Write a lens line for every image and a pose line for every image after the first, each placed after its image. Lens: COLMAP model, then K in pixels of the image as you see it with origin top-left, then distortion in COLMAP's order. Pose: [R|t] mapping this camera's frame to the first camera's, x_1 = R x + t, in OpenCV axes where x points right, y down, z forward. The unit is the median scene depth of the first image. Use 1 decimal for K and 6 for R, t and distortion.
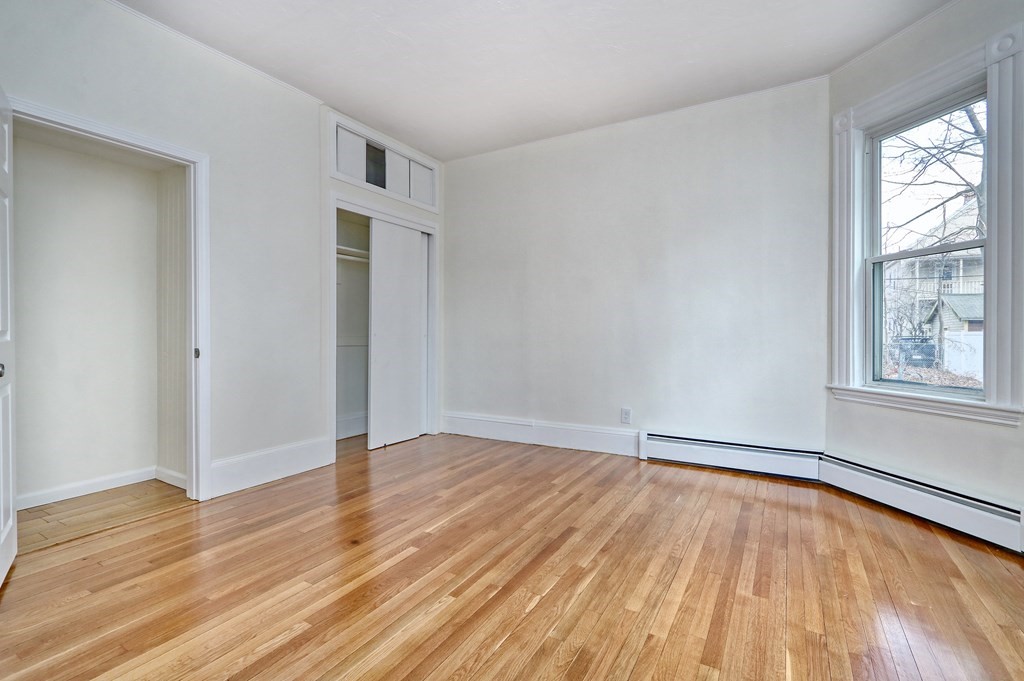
lens RADIAL K [[469.2, 0, 512.0], [0, 469.2, 338.5], [0, 0, 1]] dist [0.000522, -0.000019]
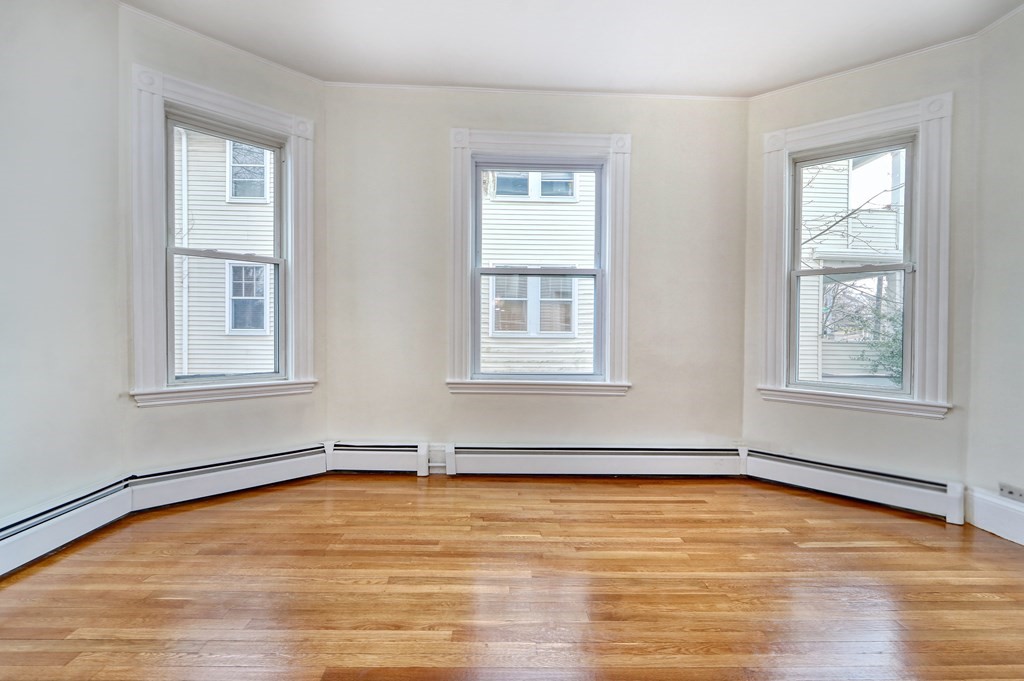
lens RADIAL K [[469.2, 0, 512.9], [0, 469.2, 337.9], [0, 0, 1]] dist [0.000522, -0.000019]
pose [[-0.549046, -0.012356, 0.835701, -0.542613], [-0.007552, 0.999923, 0.009822, -0.009552], [-0.835758, -0.000918, -0.549097, 1.328889]]
